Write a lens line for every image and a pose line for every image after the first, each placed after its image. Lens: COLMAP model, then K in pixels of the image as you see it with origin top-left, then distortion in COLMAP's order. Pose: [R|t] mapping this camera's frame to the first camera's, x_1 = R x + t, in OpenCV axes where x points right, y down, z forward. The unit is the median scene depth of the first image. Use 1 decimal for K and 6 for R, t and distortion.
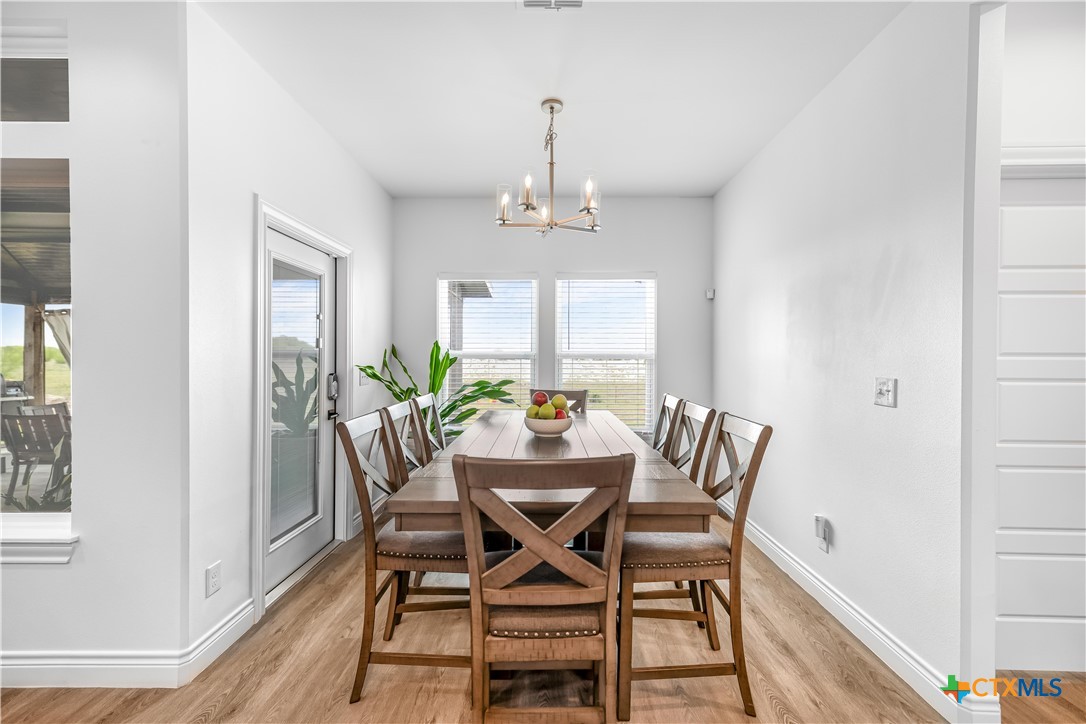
lens RADIAL K [[463.4, 0, 546.2], [0, 463.4, 360.7], [0, 0, 1]] dist [0.014031, 0.000997]
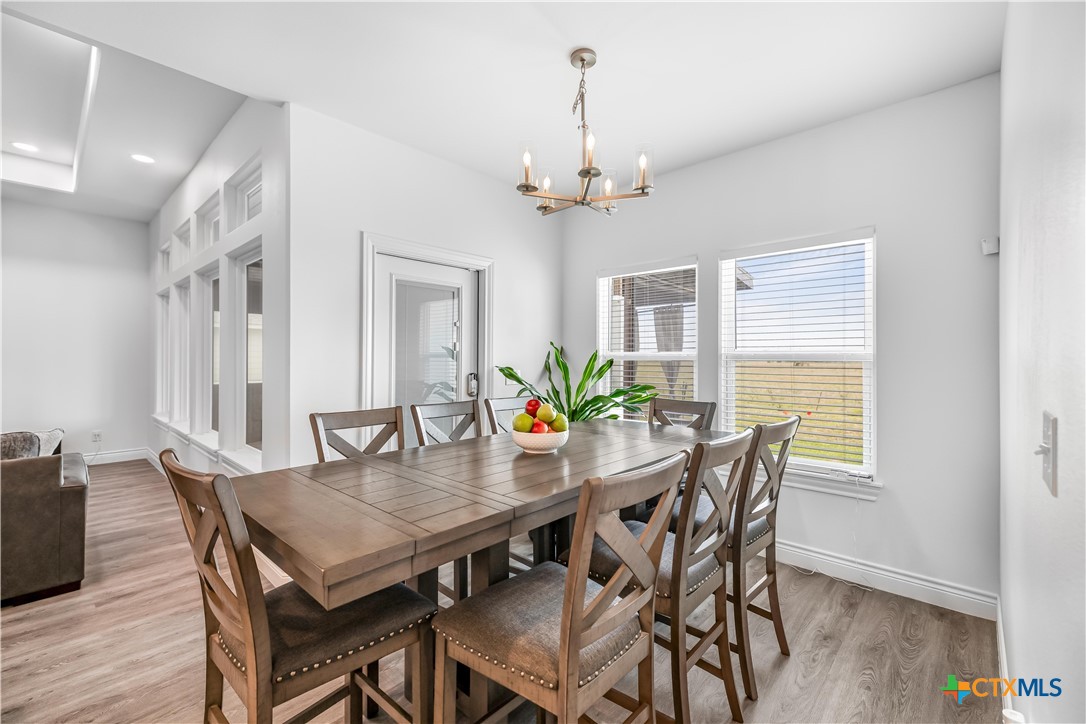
lens RADIAL K [[463.4, 0, 543.9], [0, 463.4, 359.3], [0, 0, 1]] dist [0.014031, 0.000997]
pose [[0.740415, 0.000396, -0.672150, 0.432577], [-0.004143, 0.999984, -0.003974, -0.002426], [0.672137, 0.005727, 0.740404, 0.278717]]
